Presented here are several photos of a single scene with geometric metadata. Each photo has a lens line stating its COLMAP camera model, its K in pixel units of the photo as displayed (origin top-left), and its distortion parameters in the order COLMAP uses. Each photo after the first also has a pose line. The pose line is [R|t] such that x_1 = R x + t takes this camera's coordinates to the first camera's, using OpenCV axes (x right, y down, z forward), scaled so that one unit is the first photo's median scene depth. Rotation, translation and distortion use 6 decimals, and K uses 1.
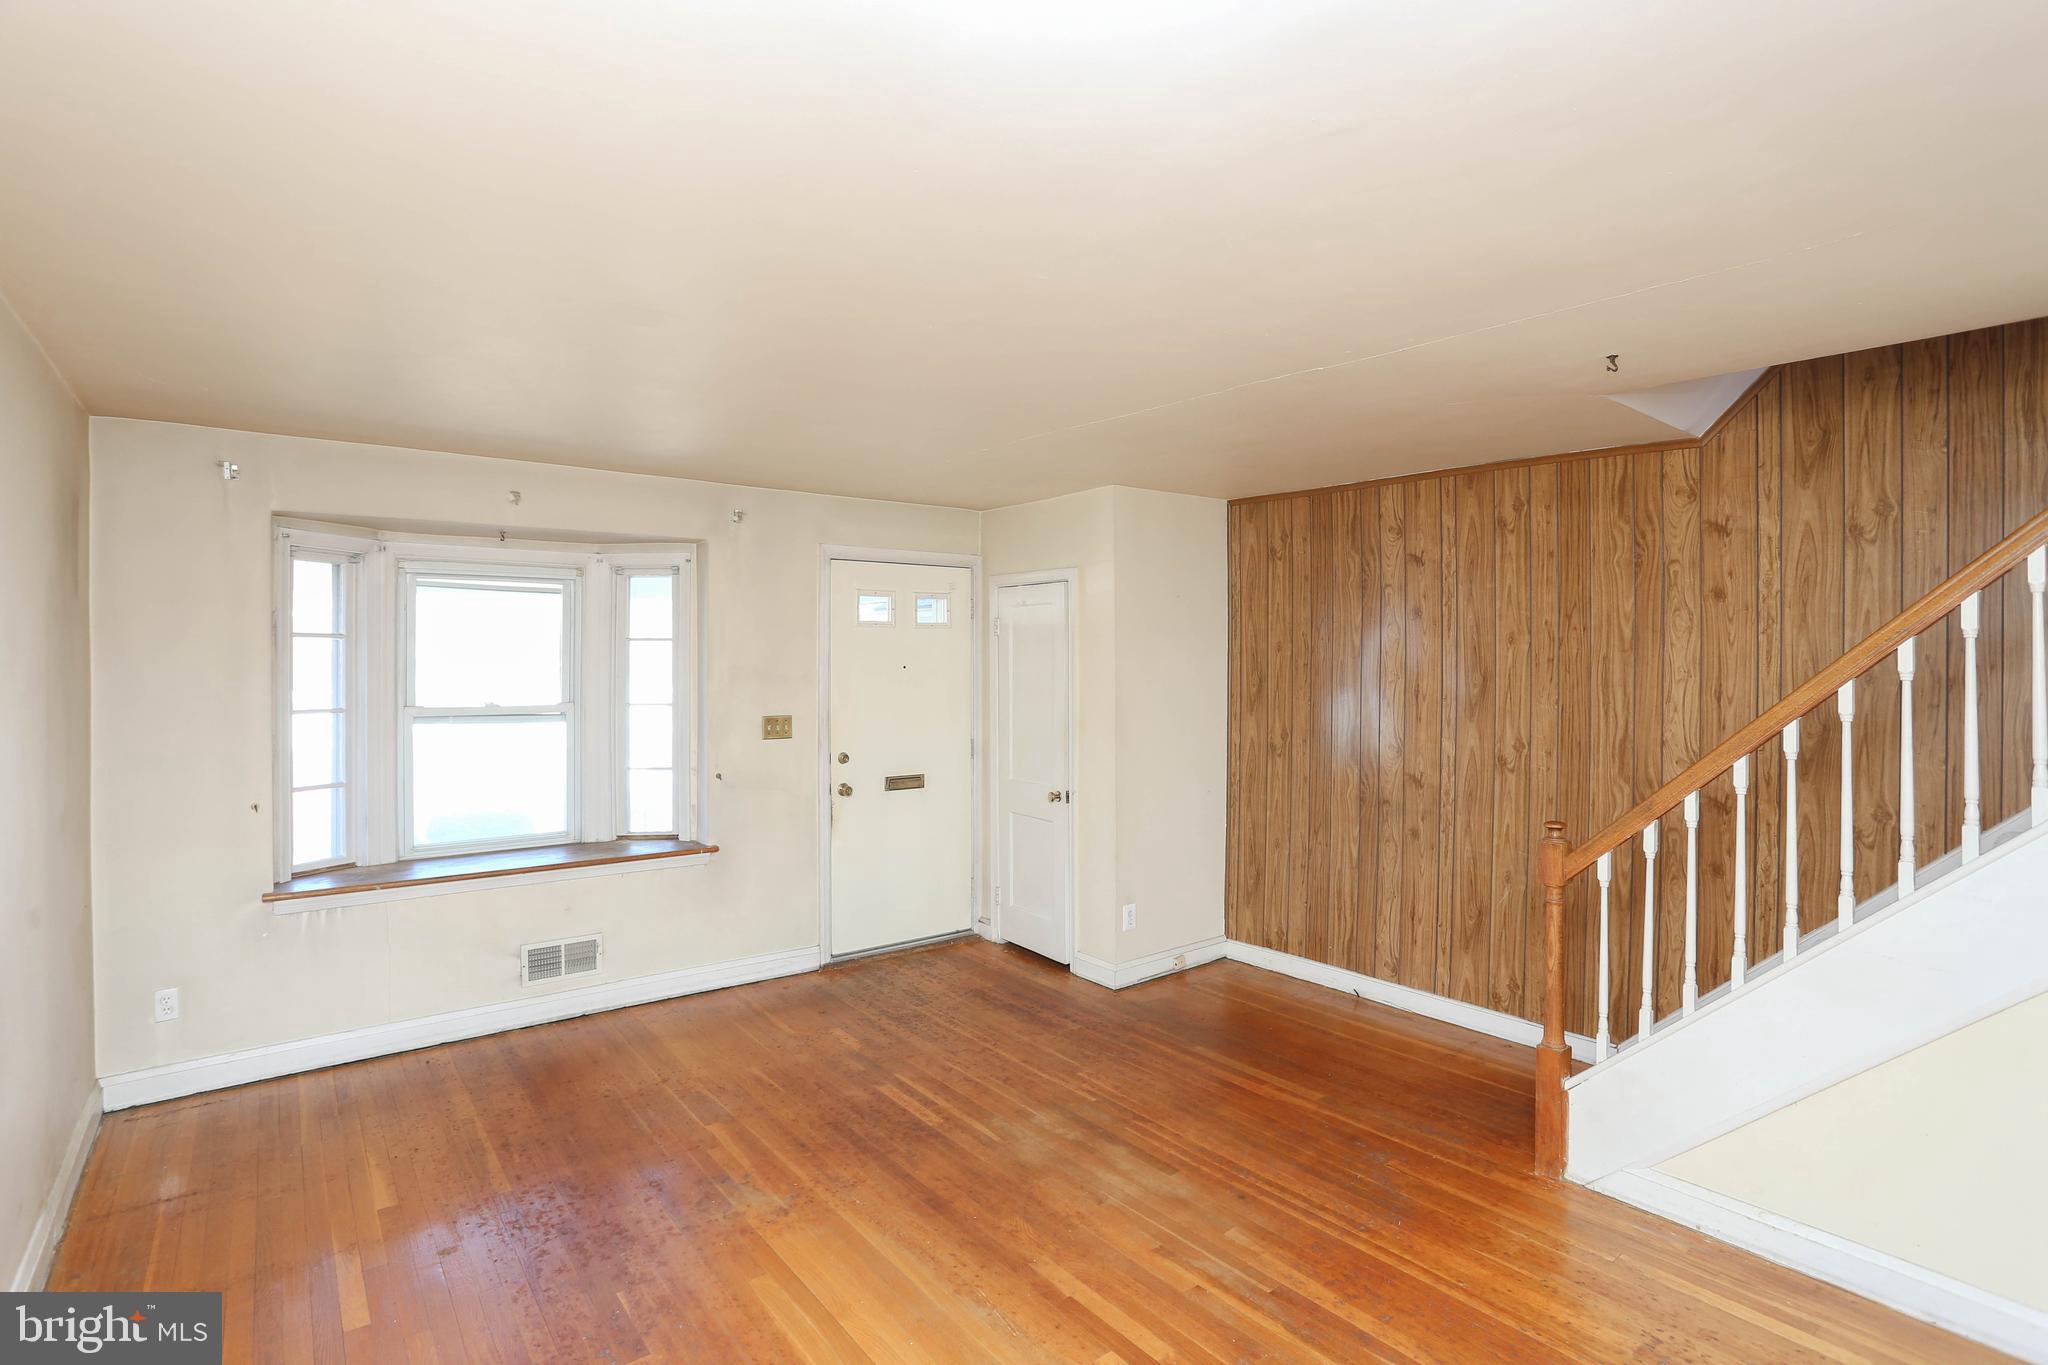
lens RADIAL K [[998.2, 0, 1021.7], [0, 998.2, 661.8], [0, 0, 1]] dist [-0.094465, 0.040151]
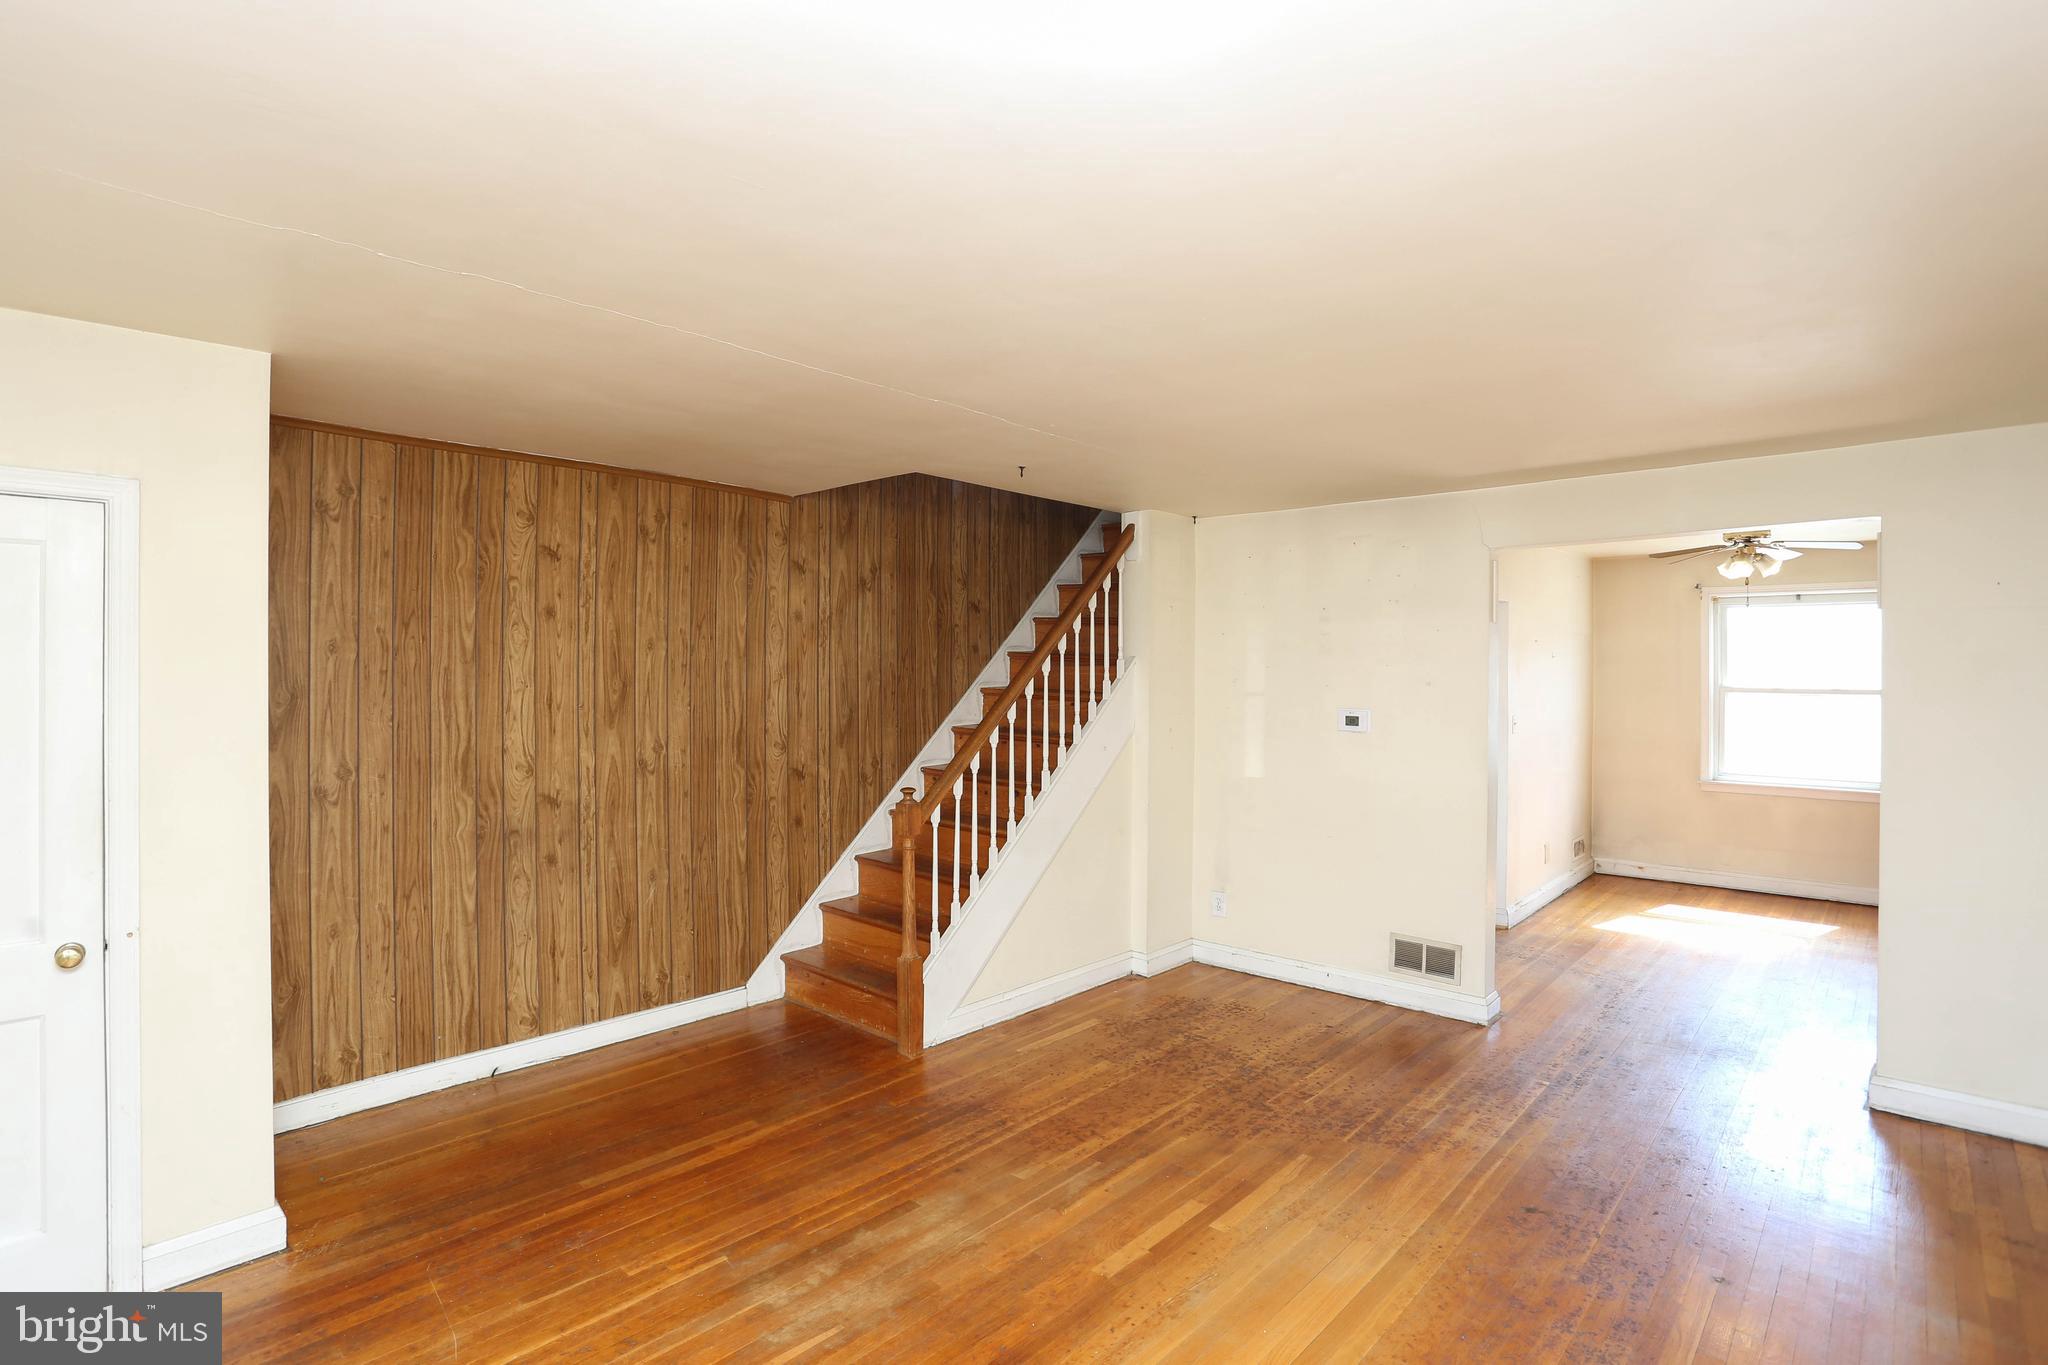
lens RADIAL K [[998.2, 0, 1021.7], [0, 998.2, 661.8], [0, 0, 1]] dist [-0.094465, 0.040151]
pose [[-0.162545, 0.019011, 0.986518, -0.572835], [0.016020, 0.999733, -0.016626, 0.017739], [-0.986571, 0.013102, -0.162807, 0.759406]]
